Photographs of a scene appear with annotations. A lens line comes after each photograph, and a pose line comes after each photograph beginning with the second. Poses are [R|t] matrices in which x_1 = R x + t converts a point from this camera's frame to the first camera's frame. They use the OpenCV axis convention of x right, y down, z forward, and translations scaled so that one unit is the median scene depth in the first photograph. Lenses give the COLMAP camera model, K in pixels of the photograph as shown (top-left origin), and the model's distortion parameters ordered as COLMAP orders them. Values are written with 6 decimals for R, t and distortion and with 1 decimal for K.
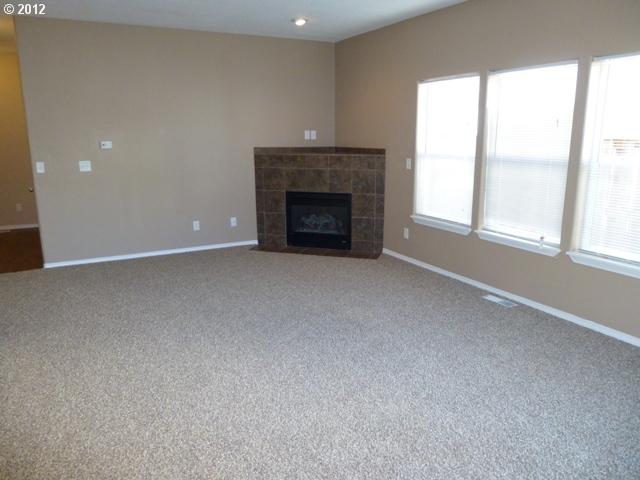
lens RADIAL K [[489.6, 0, 321.1], [0, 489.6, 238.5], [0, 0, 1]] dist [-0.004279, 0.009405]
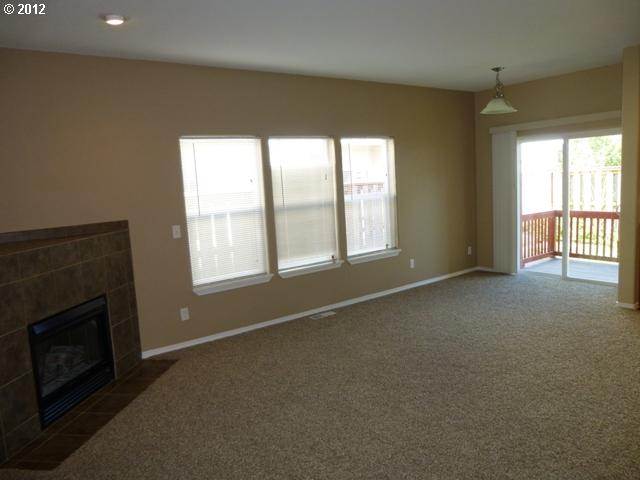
lens RADIAL K [[489.6, 0, 321.1], [0, 489.6, 238.5], [0, 0, 1]] dist [-0.004279, 0.009405]
pose [[-0.136906, -0.116538, 0.983705, -0.636863], [0.272569, 0.950290, 0.150514, -0.187993], [-0.952346, 0.288734, -0.098335, 0.799965]]
